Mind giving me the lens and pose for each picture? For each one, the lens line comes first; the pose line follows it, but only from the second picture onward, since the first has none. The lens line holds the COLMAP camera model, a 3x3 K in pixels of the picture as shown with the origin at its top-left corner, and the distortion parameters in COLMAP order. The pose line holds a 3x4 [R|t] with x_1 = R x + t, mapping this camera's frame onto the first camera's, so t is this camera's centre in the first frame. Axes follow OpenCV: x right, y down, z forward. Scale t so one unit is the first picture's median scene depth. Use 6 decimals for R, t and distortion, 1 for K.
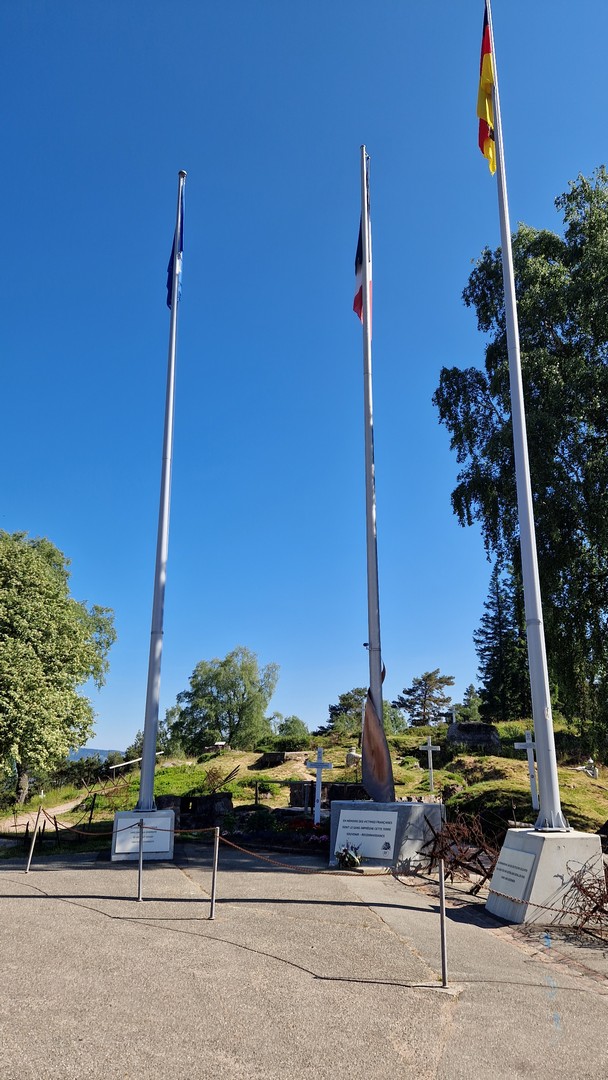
lens RADIAL K [[726.6, 0, 302.4], [0, 726.6, 545.5], [0, 0, 1]] dist [0.043973, -0.009908]
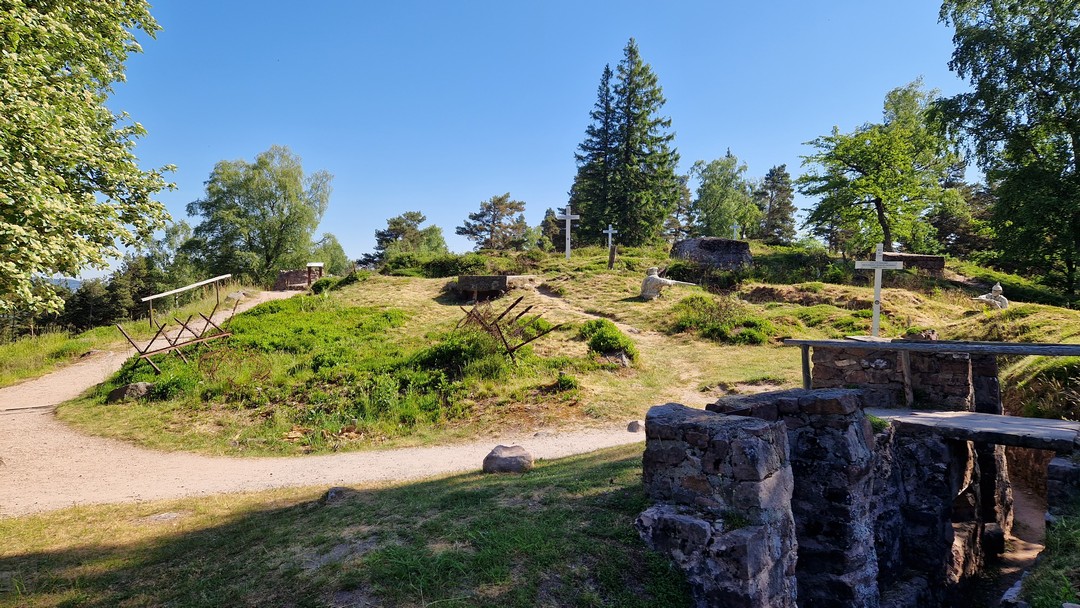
lens RADIAL K [[726.6, 0, 541.1], [0, 726.6, 311.4], [0, 0, 1]] dist [0.043973, -0.009908]
pose [[0.946342, -0.003530, 0.323147, -0.073310], [-0.095789, 0.951940, 0.290920, 0.057168], [-0.308643, -0.306263, 0.900523, 0.189497]]
